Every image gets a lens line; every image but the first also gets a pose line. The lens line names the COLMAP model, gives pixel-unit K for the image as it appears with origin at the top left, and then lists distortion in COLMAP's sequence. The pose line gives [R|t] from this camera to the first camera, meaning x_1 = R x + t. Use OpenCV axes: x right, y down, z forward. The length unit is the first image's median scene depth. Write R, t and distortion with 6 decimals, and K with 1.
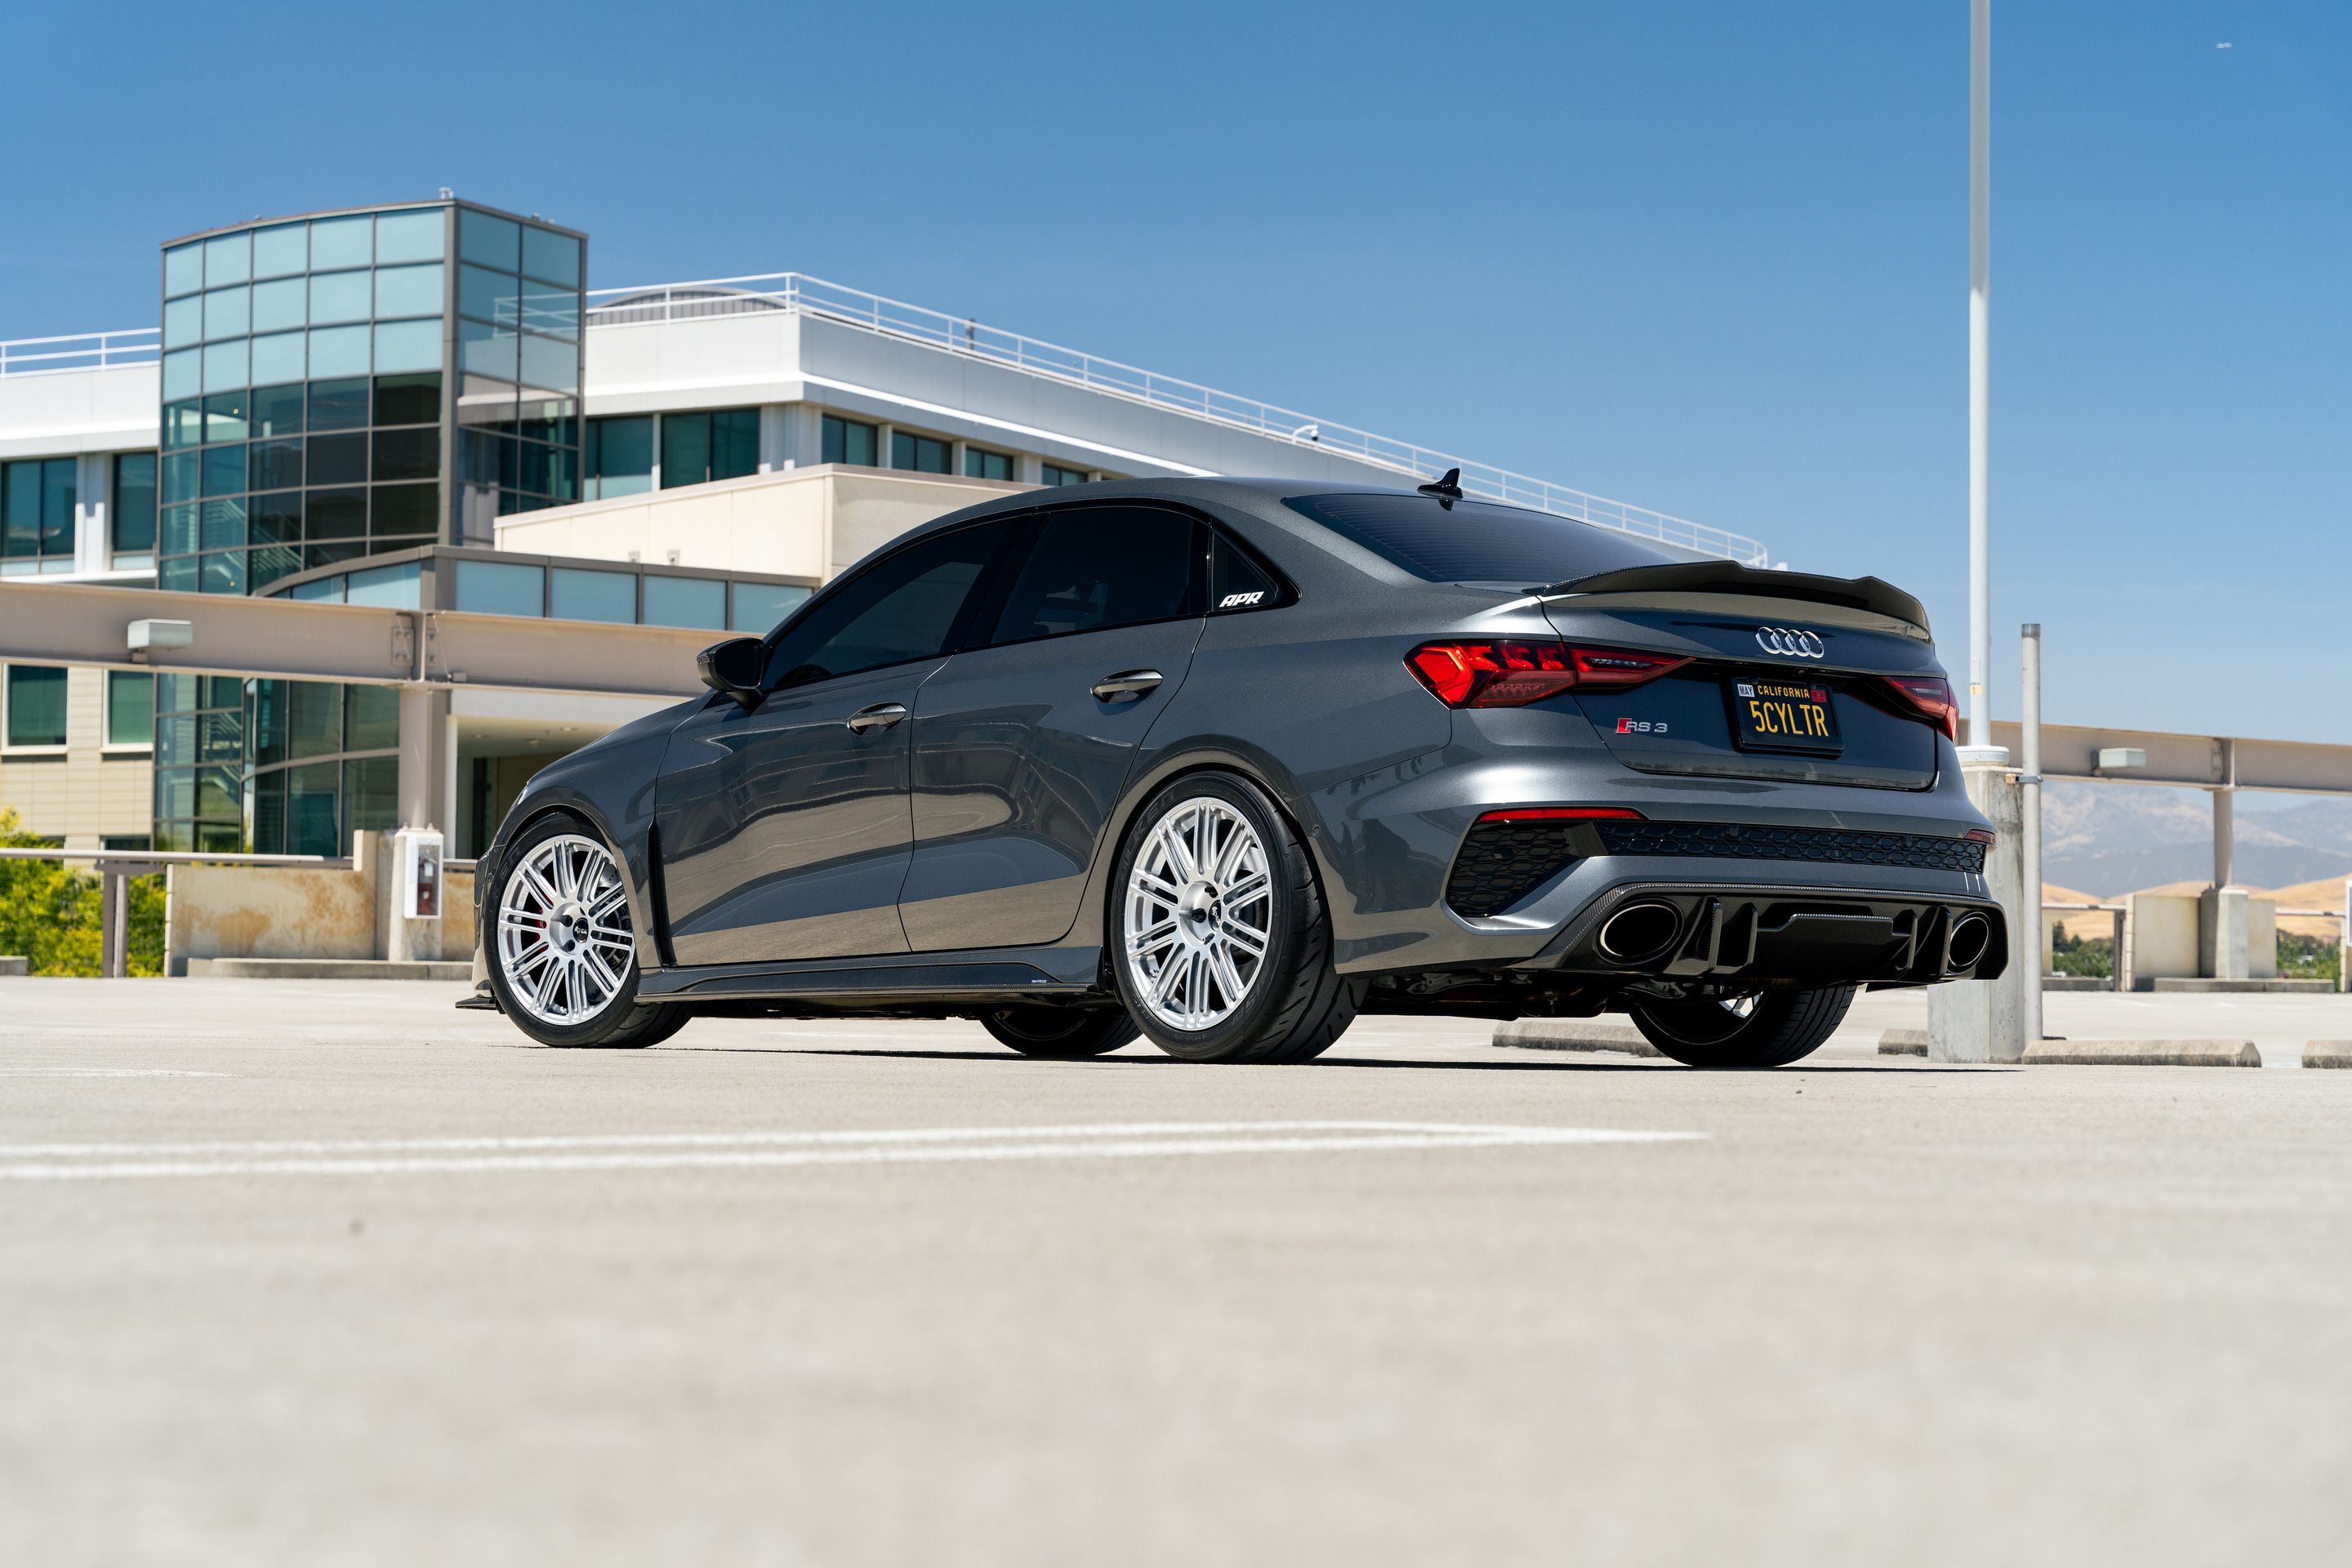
lens RADIAL K [[4128.5, 0, 1185.2], [0, 4128.5, 777.7], [0, 0, 1]] dist [0.027782, 0.058670]
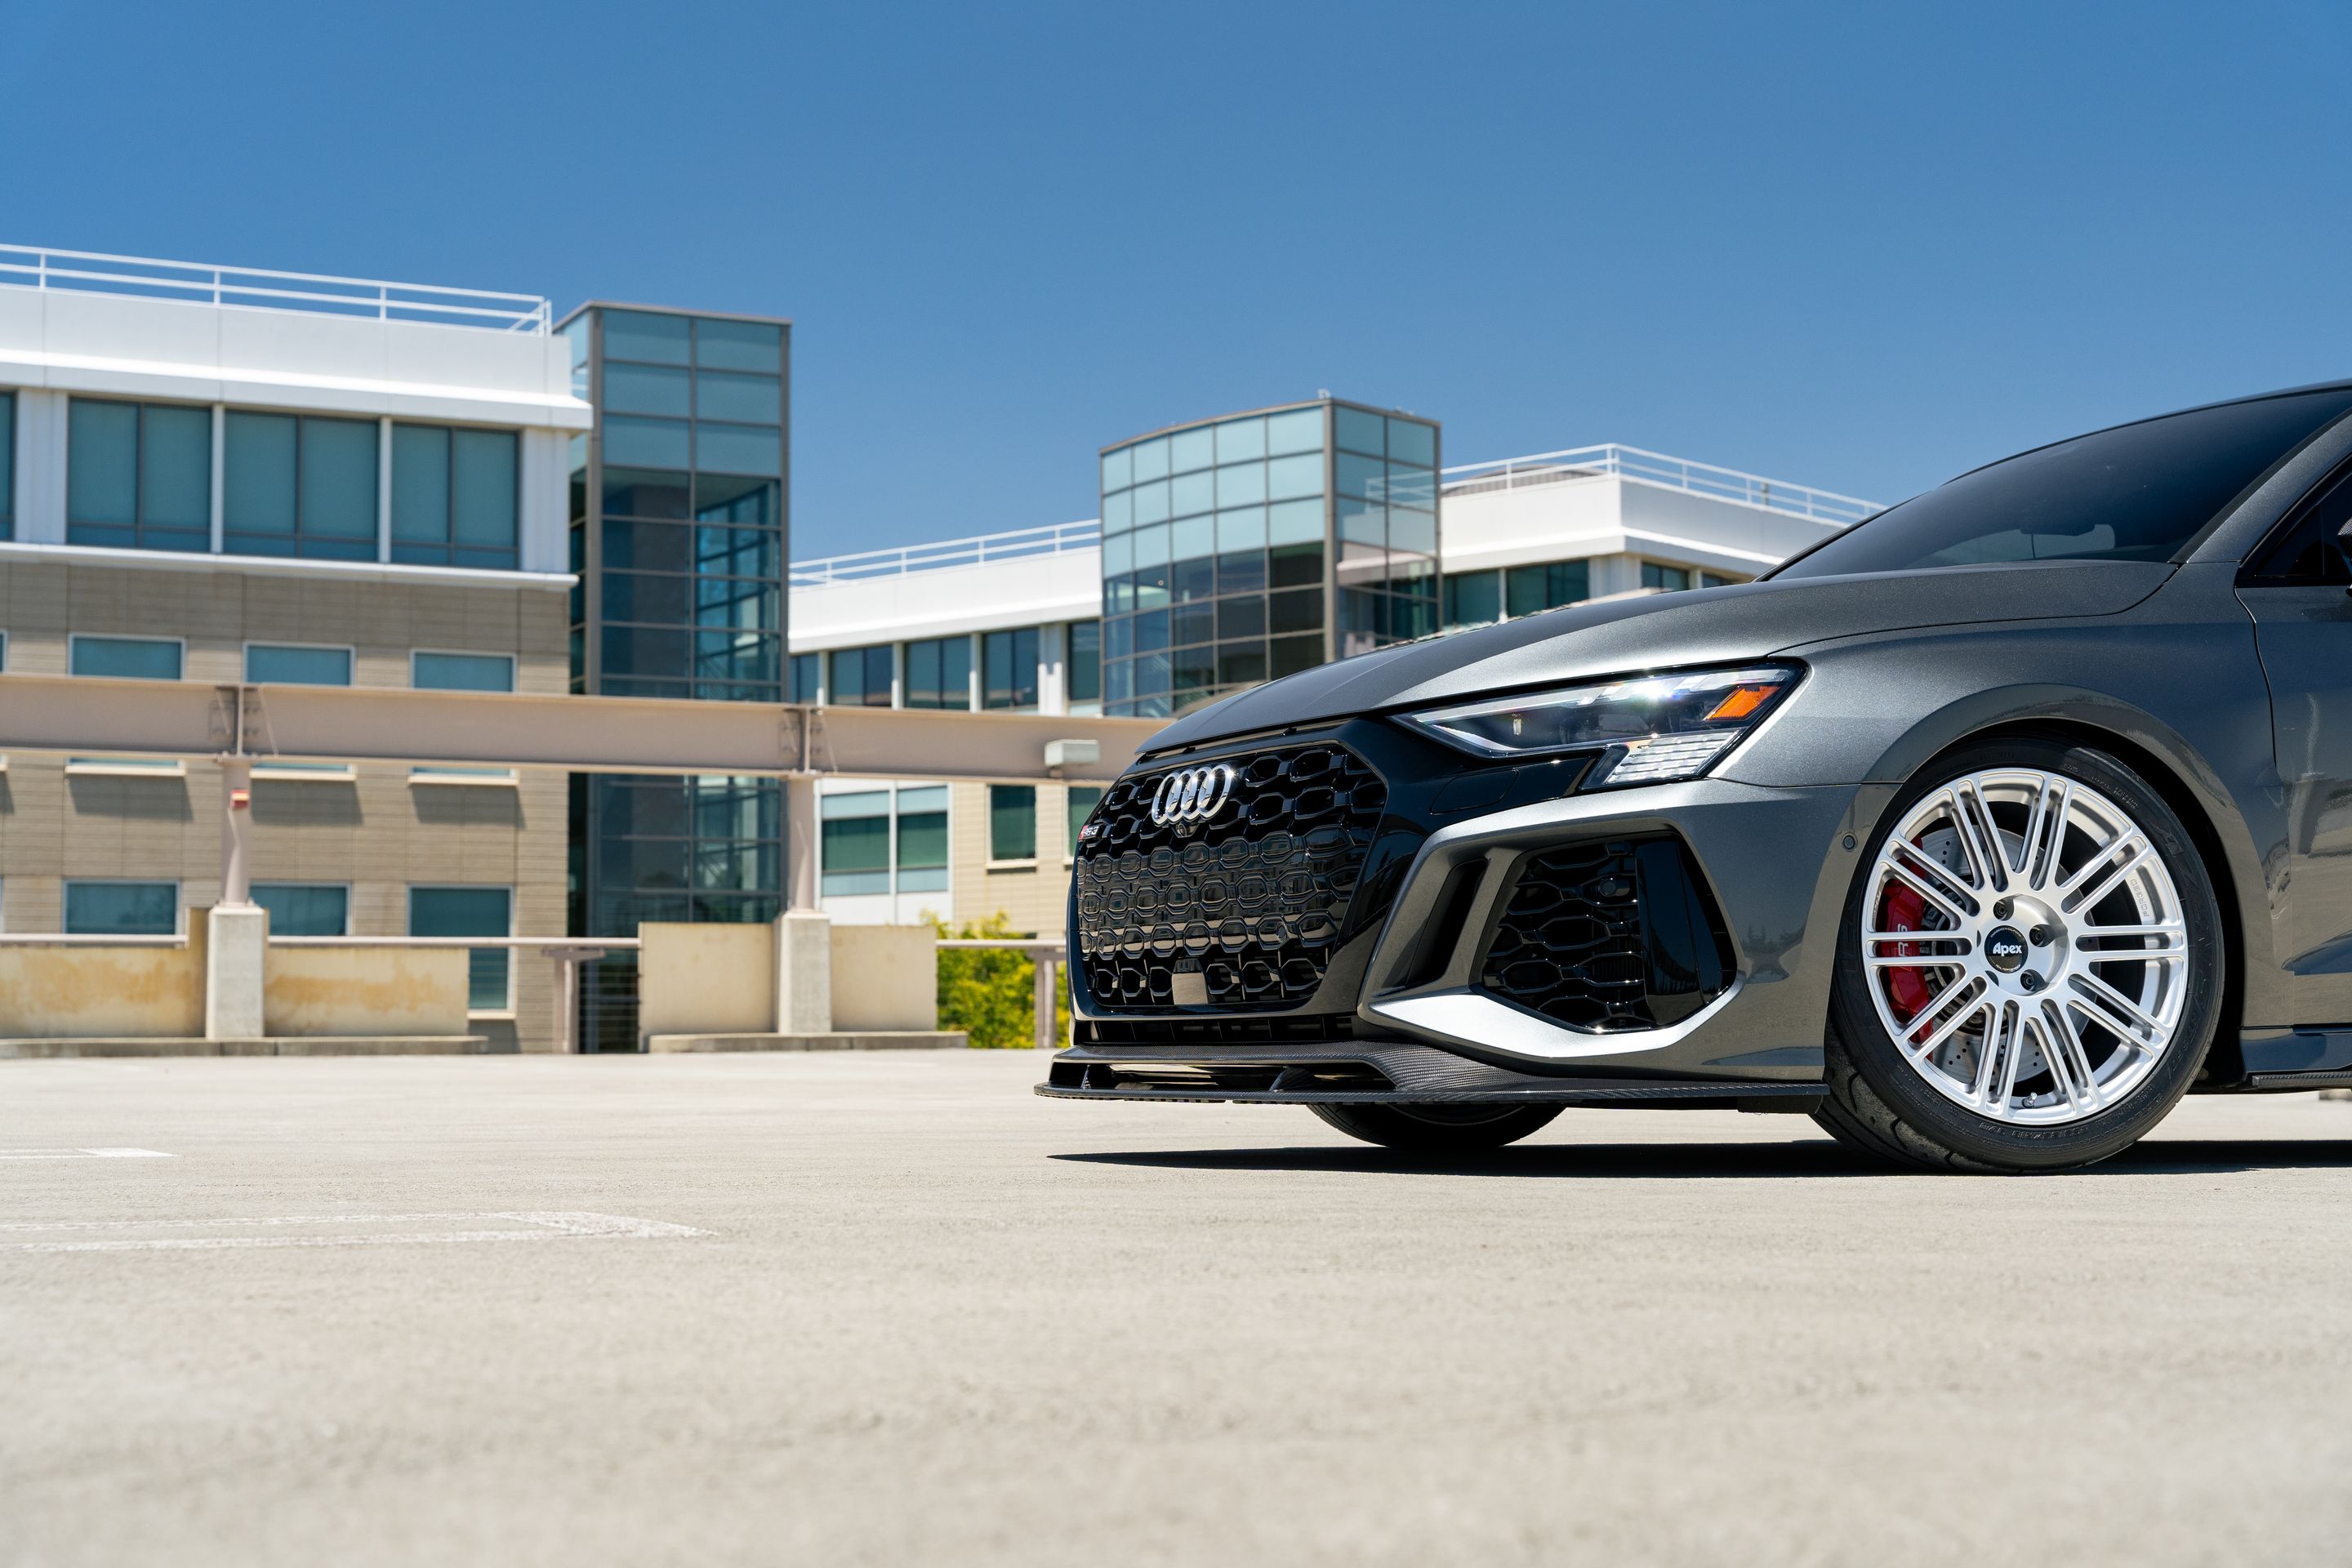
lens RADIAL K [[3345.2, 0, 1174.6], [0, 3345.2, 770.6], [0, 0, 1]] dist [0.017533, 0.040570]
pose [[0.973495, -0.032255, -0.226421, -0.019439], [0.025053, 0.999087, -0.034608, 0.009911], [0.227330, 0.028019, 0.973415, 0.255708]]
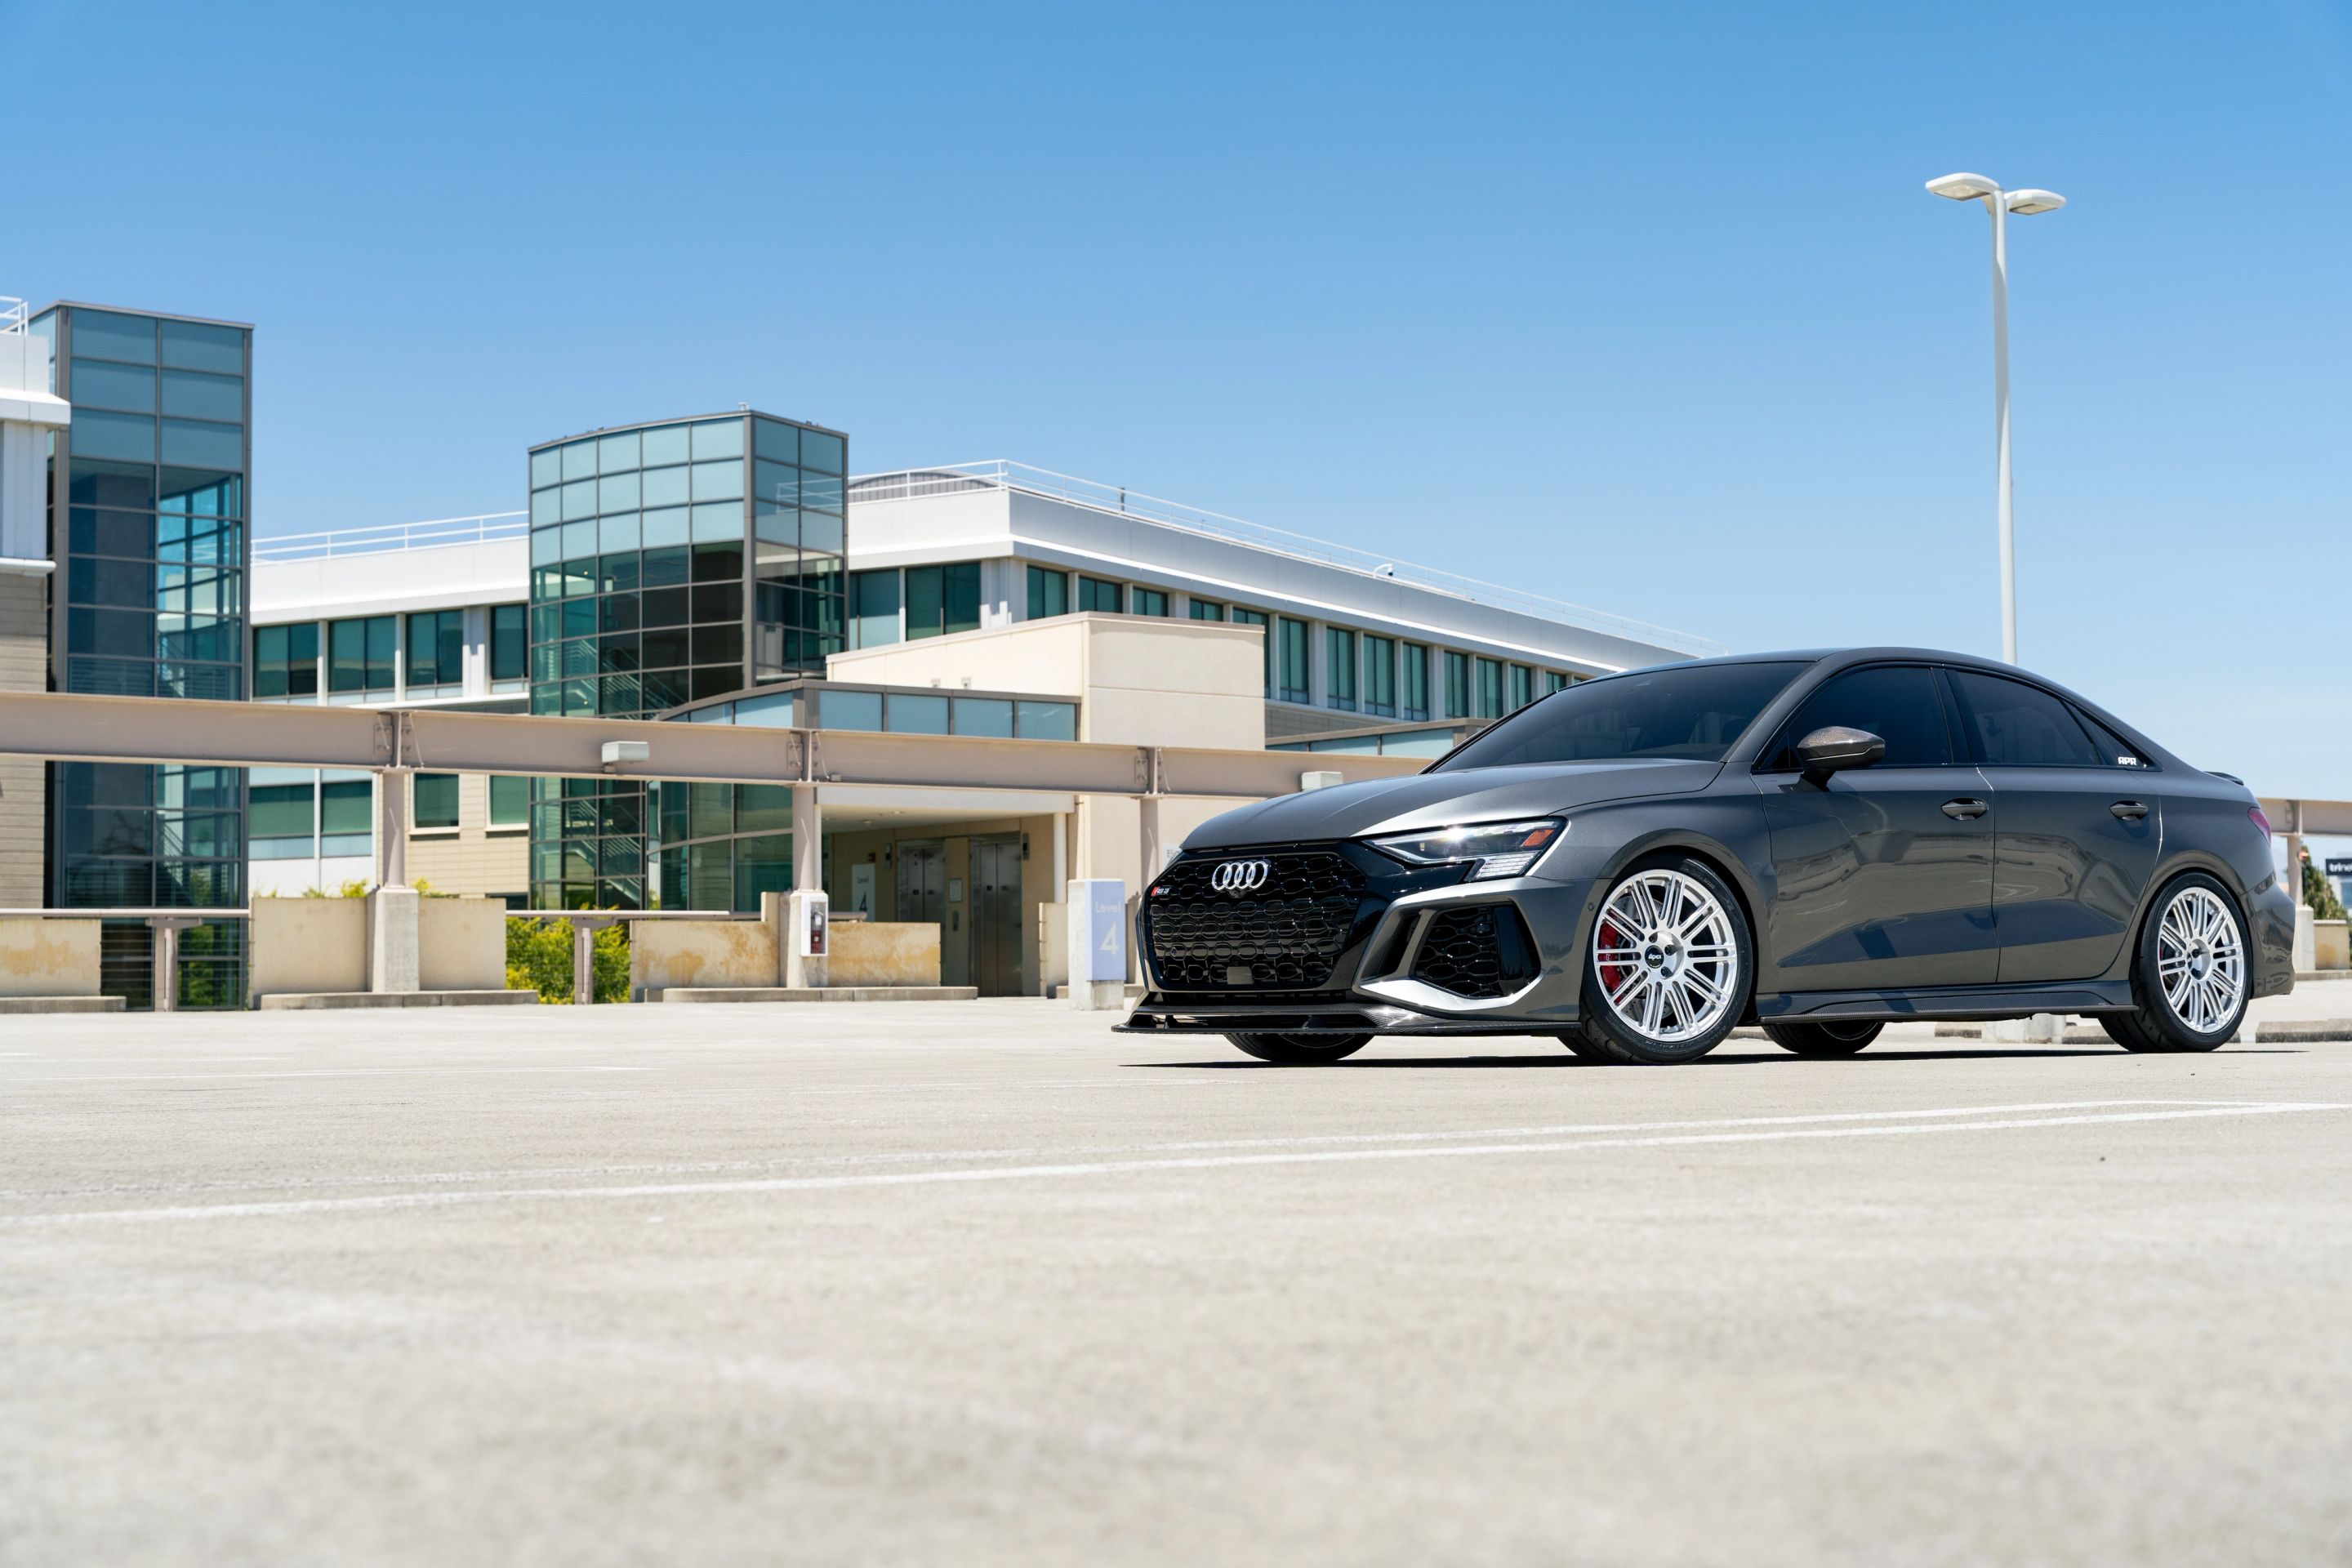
lens RADIAL K [[3187.7, 0, 1174.5], [0, 3187.7, 788.6], [0, 0, 1]] dist [0.019118, 0.026357]
pose [[0.999492, -0.020456, -0.024450, -0.115549], [0.020141, 0.999712, -0.013044, -0.014616], [0.024710, 0.012545, 0.999616, -0.135751]]
